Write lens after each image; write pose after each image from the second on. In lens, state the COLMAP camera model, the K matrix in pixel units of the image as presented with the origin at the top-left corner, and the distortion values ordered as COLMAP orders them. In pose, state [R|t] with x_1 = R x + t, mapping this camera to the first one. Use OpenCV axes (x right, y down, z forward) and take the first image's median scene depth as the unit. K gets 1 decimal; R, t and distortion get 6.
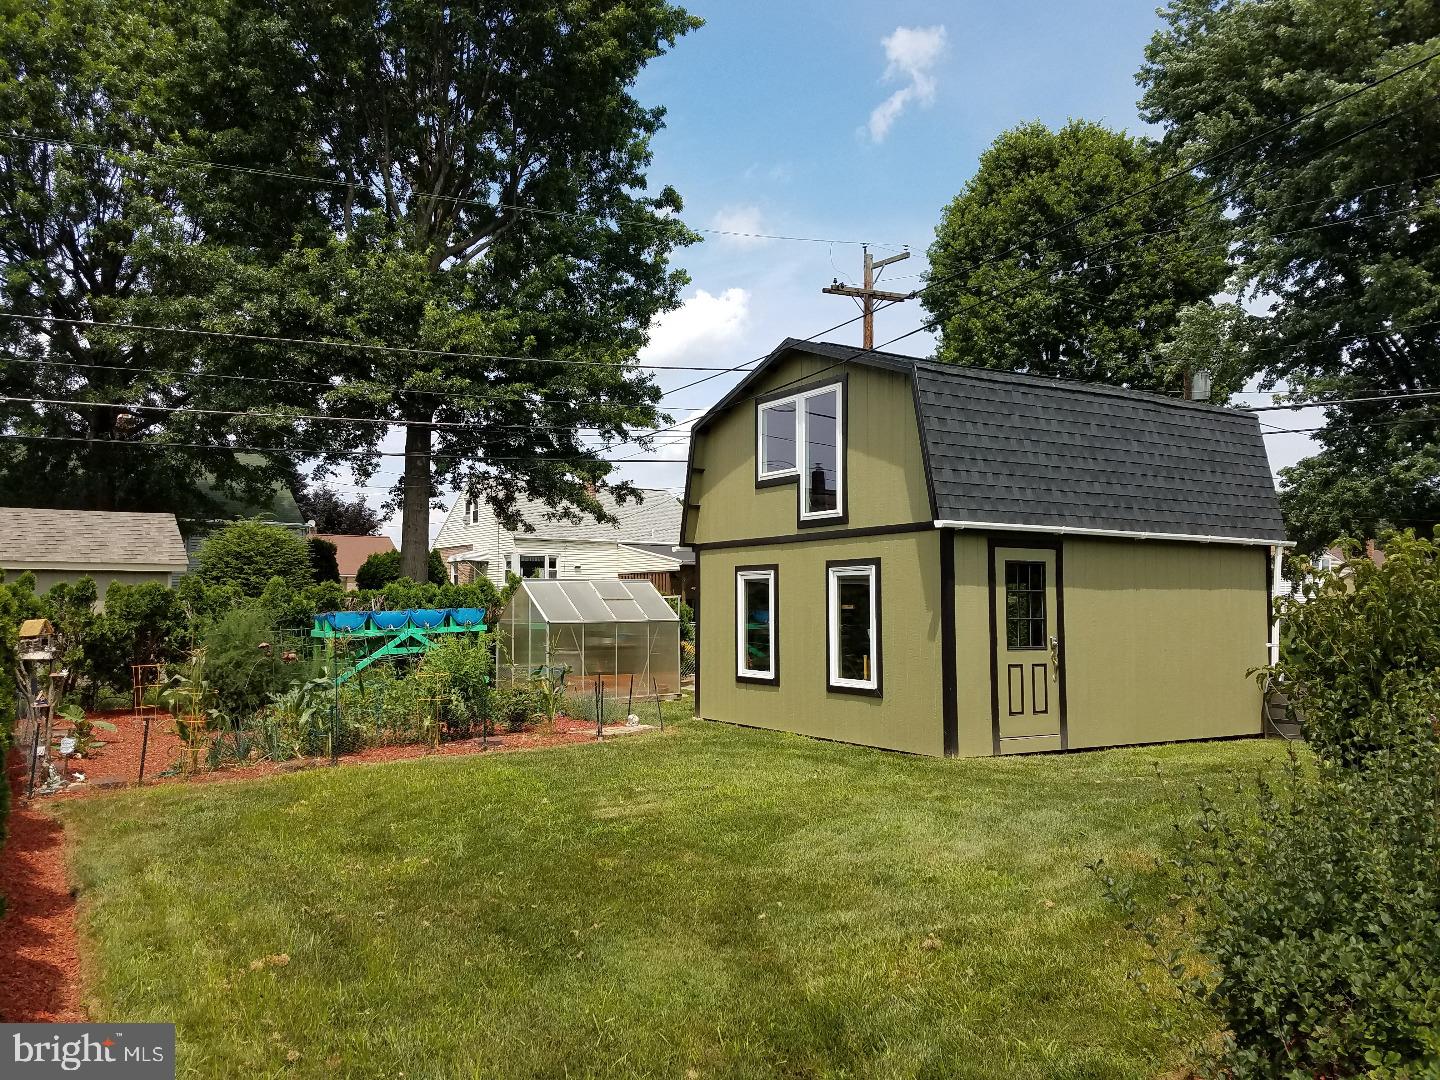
lens RADIAL K [[1118.8, 0, 747.9], [0, 1118.8, 546.6], [0, 0, 1]] dist [0.145945, -0.255496]
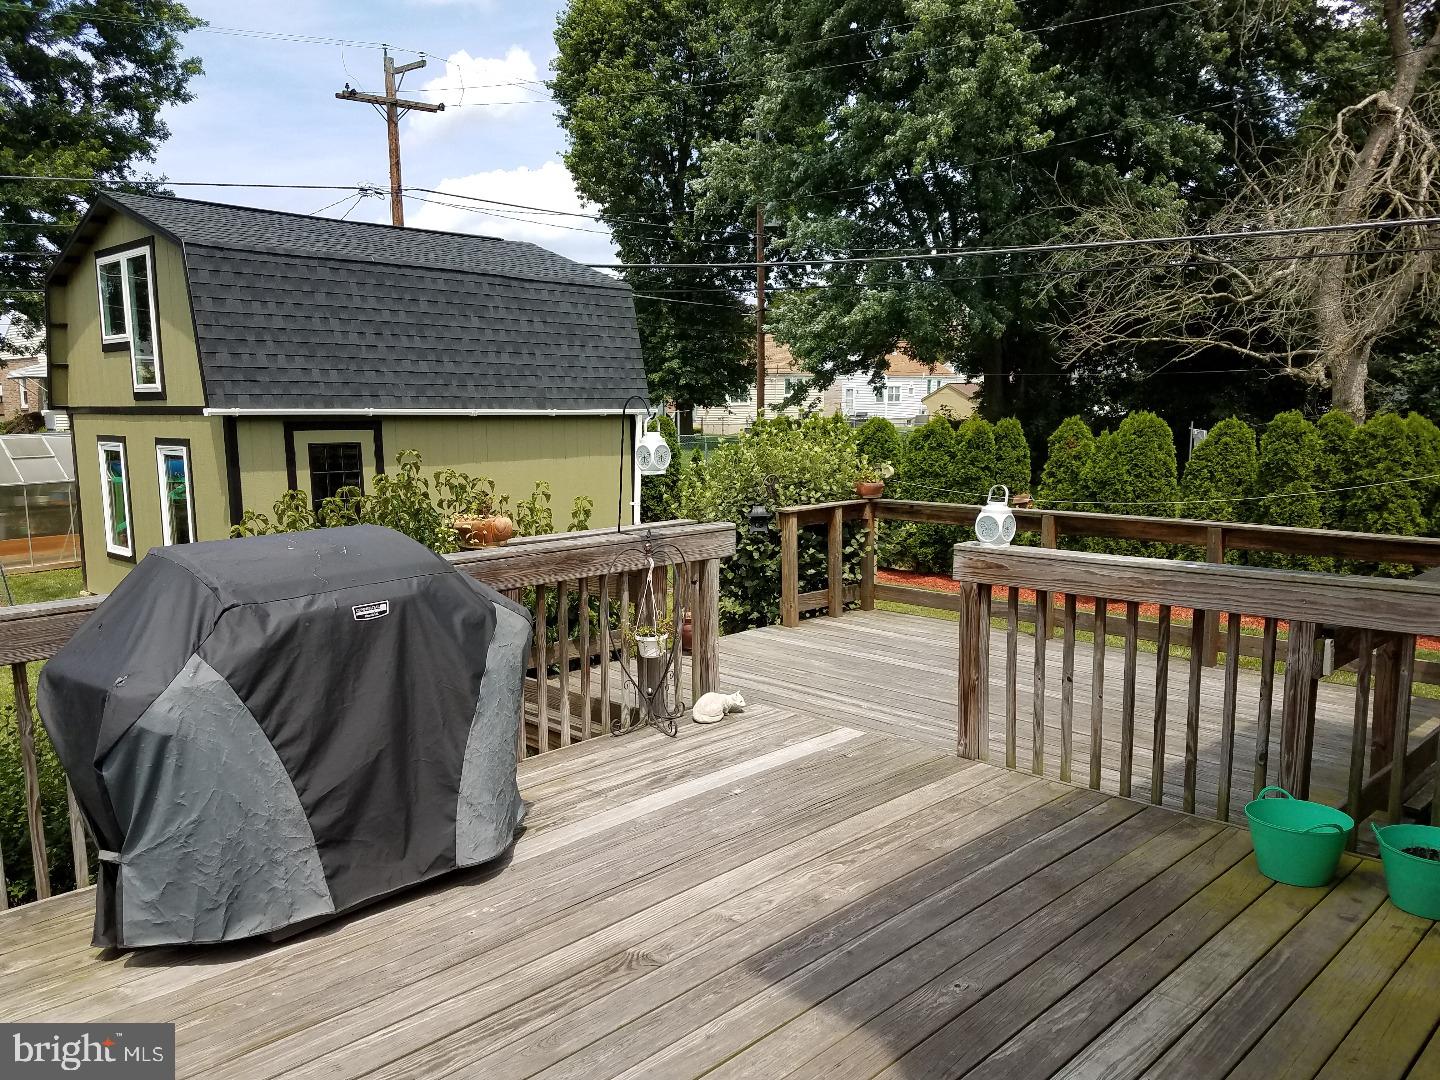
lens RADIAL K [[1118.8, 0, 747.9], [0, 1118.8, 546.6], [0, 0, 1]] dist [0.145945, -0.255496]
pose [[0.962023, -0.041507, 0.269795, 0.284760], [-0.005525, 0.985208, 0.171272, -0.063321], [-0.272913, -0.166258, 0.947564, -0.066670]]
